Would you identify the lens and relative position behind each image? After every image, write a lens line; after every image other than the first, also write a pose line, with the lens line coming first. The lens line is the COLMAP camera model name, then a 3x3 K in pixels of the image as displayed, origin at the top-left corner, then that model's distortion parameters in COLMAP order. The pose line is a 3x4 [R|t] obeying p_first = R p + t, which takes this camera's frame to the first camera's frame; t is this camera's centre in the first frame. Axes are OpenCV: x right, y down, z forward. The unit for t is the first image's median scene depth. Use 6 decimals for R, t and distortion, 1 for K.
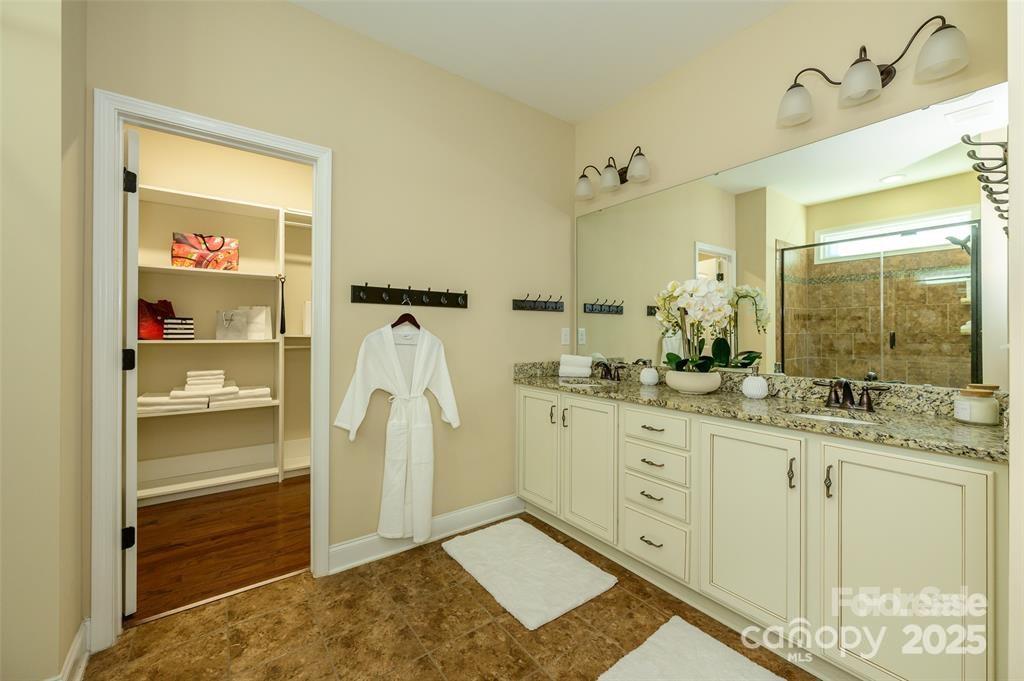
lens RADIAL K [[405.5, 0, 510.5], [0, 405.5, 335.4], [0, 0, 1]] dist [-0.001308, -0.000098]
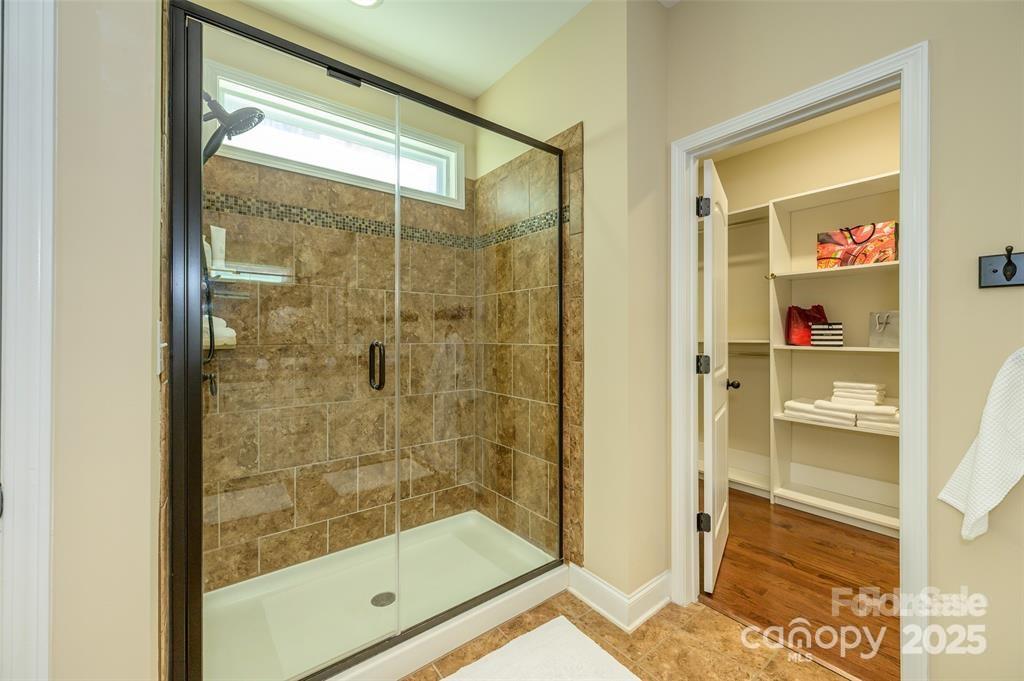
lens RADIAL K [[405.5, 0, 510.5], [0, 405.5, 335.4], [0, 0, 1]] dist [-0.001308, -0.000098]
pose [[0.029636, -0.004396, -0.999551, 0.097644], [-0.002825, 0.999986, -0.004481, -0.008503], [0.999557, 0.002957, 0.029624, 0.244002]]
